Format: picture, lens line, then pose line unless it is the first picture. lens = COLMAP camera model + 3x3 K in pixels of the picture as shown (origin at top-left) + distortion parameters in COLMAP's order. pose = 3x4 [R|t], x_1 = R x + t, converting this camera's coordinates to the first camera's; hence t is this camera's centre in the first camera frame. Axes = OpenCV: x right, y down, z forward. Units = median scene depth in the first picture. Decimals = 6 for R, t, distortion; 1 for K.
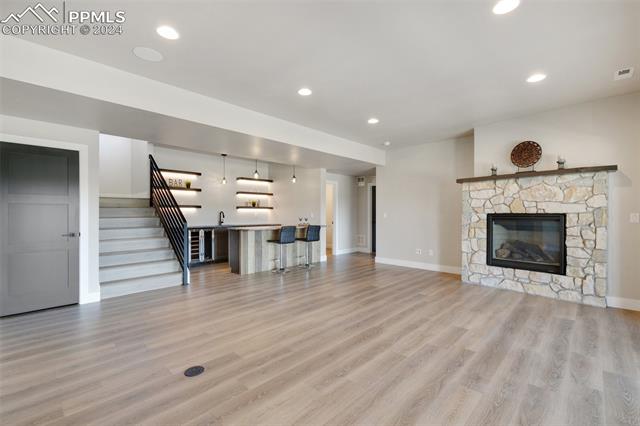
lens RADIAL K [[292.8, 0, 341.3], [0, 292.8, 209.8], [0, 0, 1]] dist [0.008143, 0.000077]
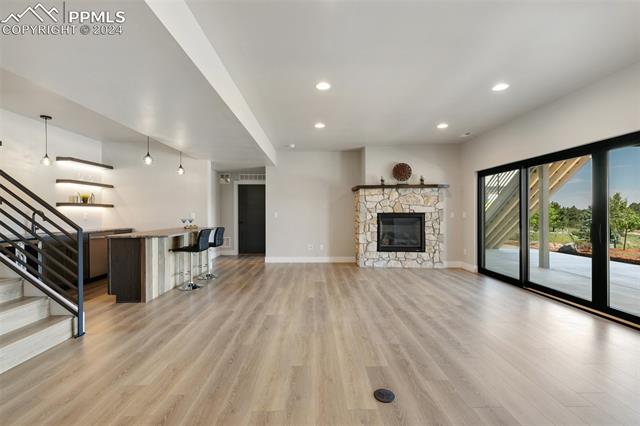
lens RADIAL K [[284.0, 0, 323.2], [0, 284.0, 209.1], [0, 0, 1]] dist [0.018570, -0.000171]
pose [[0.710746, 0.007297, 0.703411, -0.596071], [-0.006329, 0.999972, -0.003979, 0.001630], [-0.703421, -0.001624, 0.710772, 0.256762]]
